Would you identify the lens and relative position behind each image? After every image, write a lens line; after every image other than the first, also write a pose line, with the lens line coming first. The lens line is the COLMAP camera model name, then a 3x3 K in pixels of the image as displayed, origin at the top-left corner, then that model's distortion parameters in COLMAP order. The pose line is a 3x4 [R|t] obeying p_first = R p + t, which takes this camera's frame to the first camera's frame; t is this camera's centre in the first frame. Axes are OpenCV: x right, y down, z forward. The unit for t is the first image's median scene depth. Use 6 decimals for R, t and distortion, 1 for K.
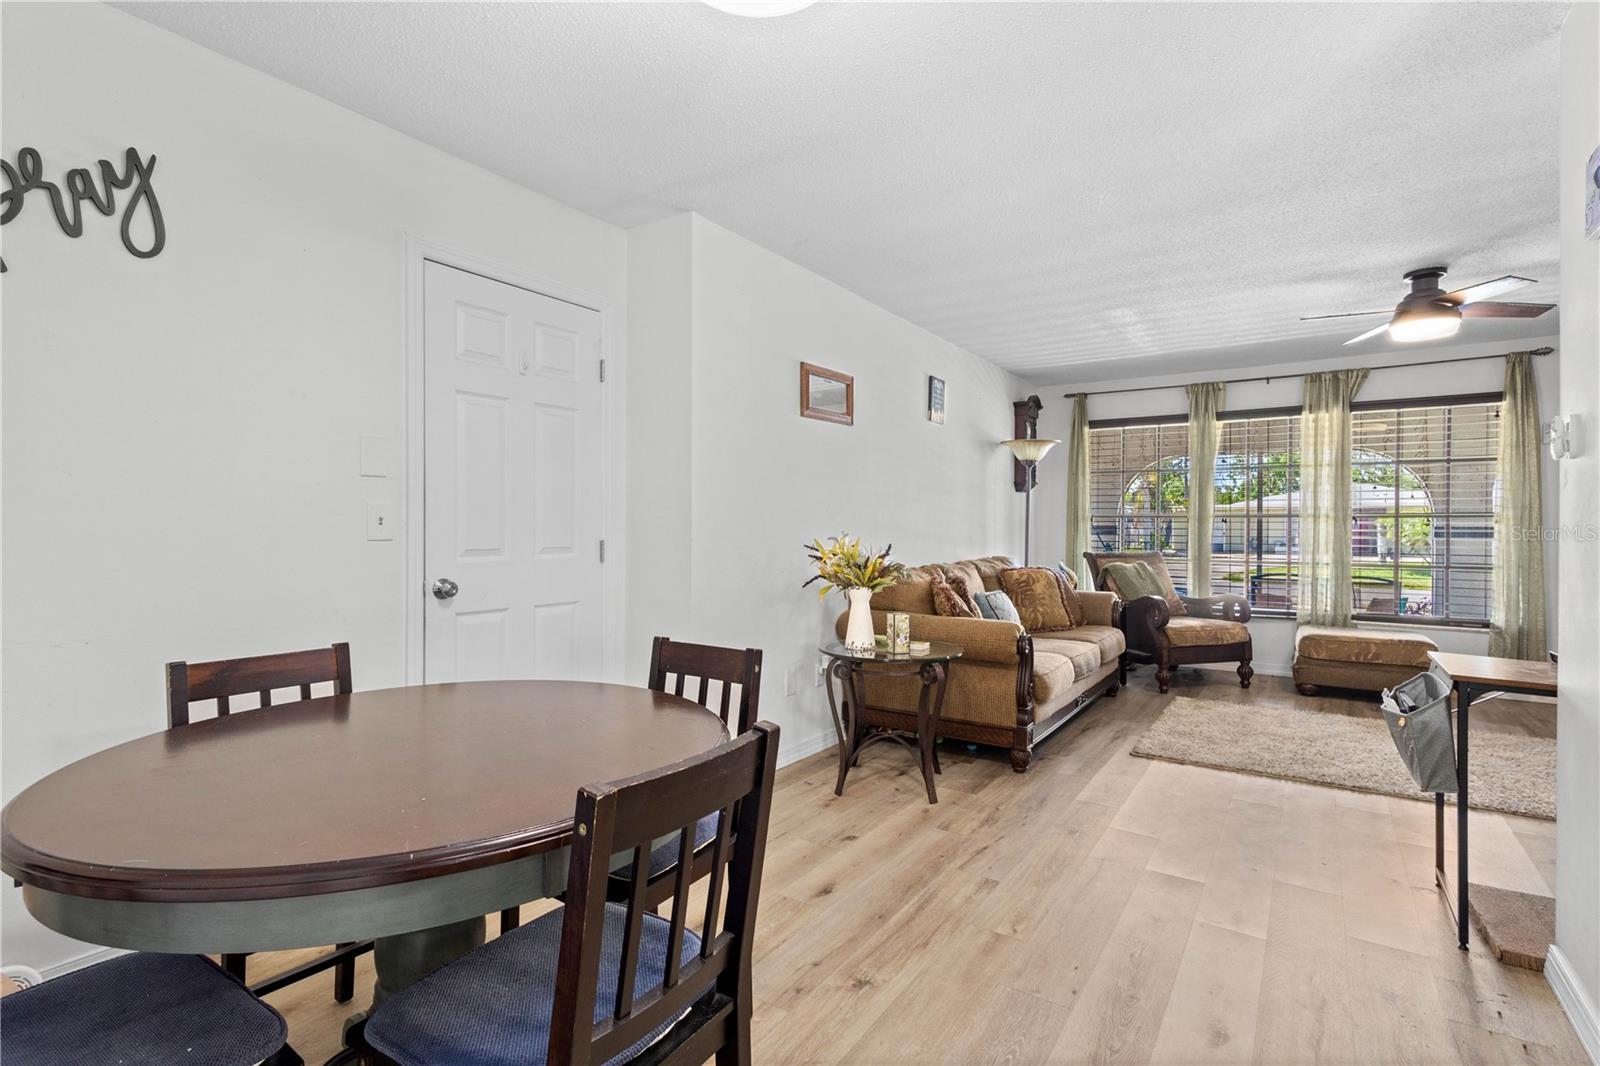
lens RADIAL K [[749.5, 0, 800.2], [0, 749.5, 533.0], [0, 0, 1]] dist [0.012951, -0.001387]
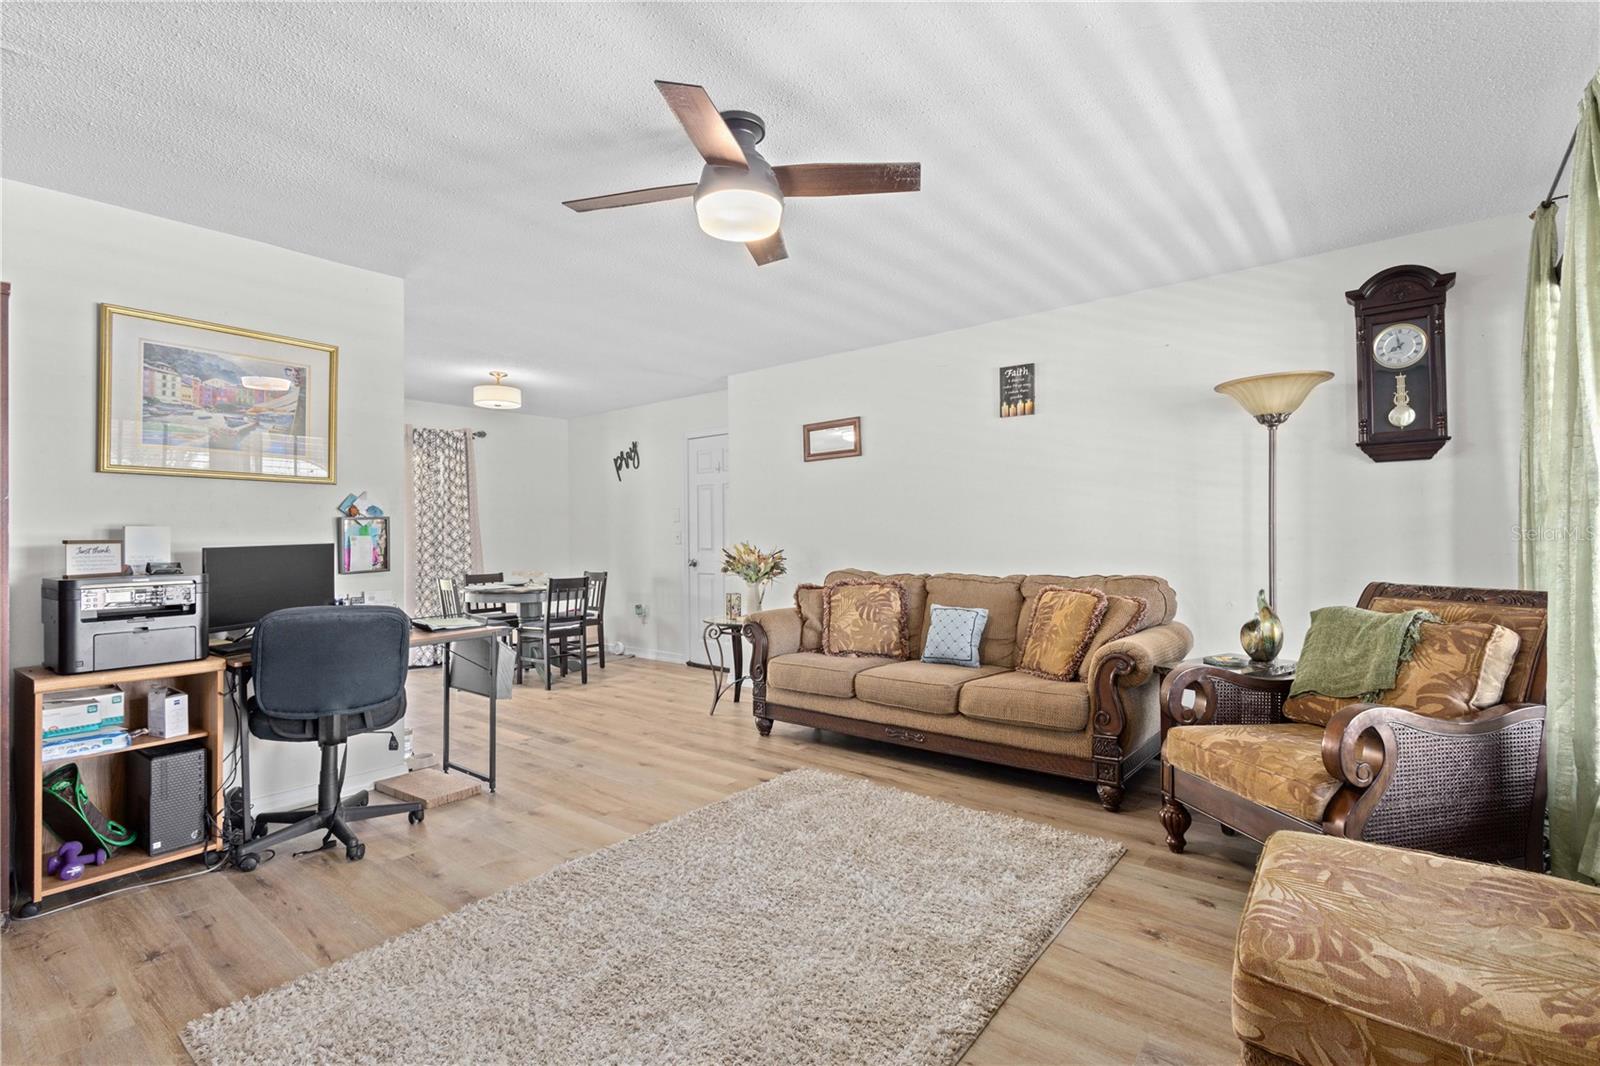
lens RADIAL K [[749.5, 0, 808.5], [0, 749.5, 527.9], [0, 0, 1]] dist [0.012951, -0.001387]
pose [[-0.076332, -0.015878, -0.996956, 1.094043], [0.002024, 0.999869, -0.016080, -0.002583], [0.997080, -0.003245, -0.076290, 0.838285]]
